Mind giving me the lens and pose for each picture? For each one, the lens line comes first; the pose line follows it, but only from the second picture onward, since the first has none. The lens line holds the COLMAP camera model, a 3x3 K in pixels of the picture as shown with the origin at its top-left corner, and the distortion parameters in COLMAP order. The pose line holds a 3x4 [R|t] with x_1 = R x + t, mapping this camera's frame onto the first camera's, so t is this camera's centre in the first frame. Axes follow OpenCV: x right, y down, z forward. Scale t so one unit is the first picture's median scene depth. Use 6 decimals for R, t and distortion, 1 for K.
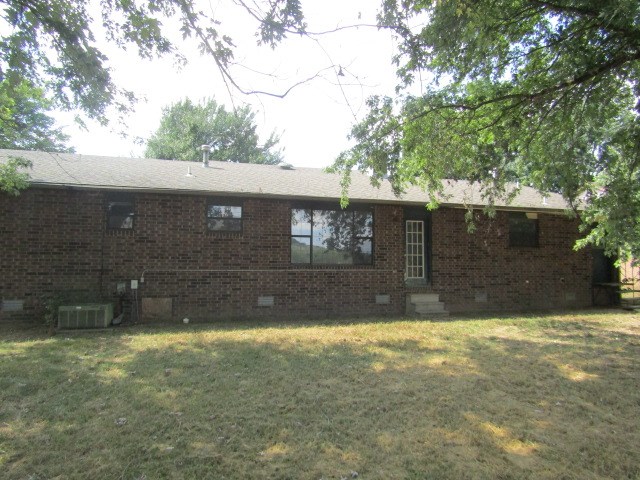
lens RADIAL K [[454.3, 0, 320.0], [0, 454.3, 240.0], [0, 0, 1]] dist [-0.005293, -0.007151]
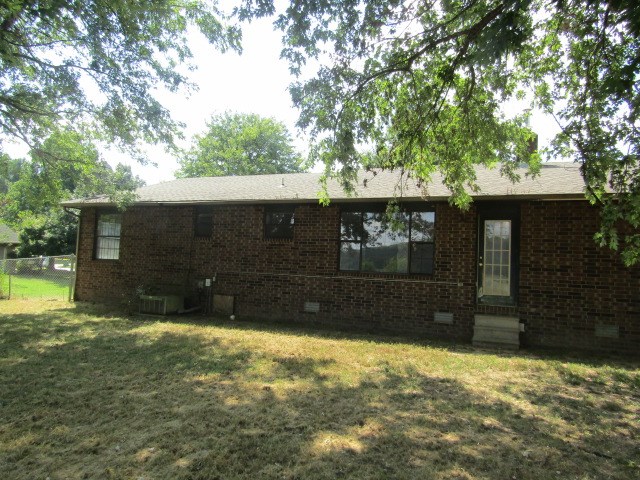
lens RADIAL K [[454.3, 0, 320.0], [0, 454.3, 240.0], [0, 0, 1]] dist [-0.005293, -0.007151]
pose [[0.777966, -0.011135, -0.628207, 0.535001], [-0.006594, 0.999643, -0.025885, 0.014882], [0.628271, 0.024281, 0.777615, 0.248550]]
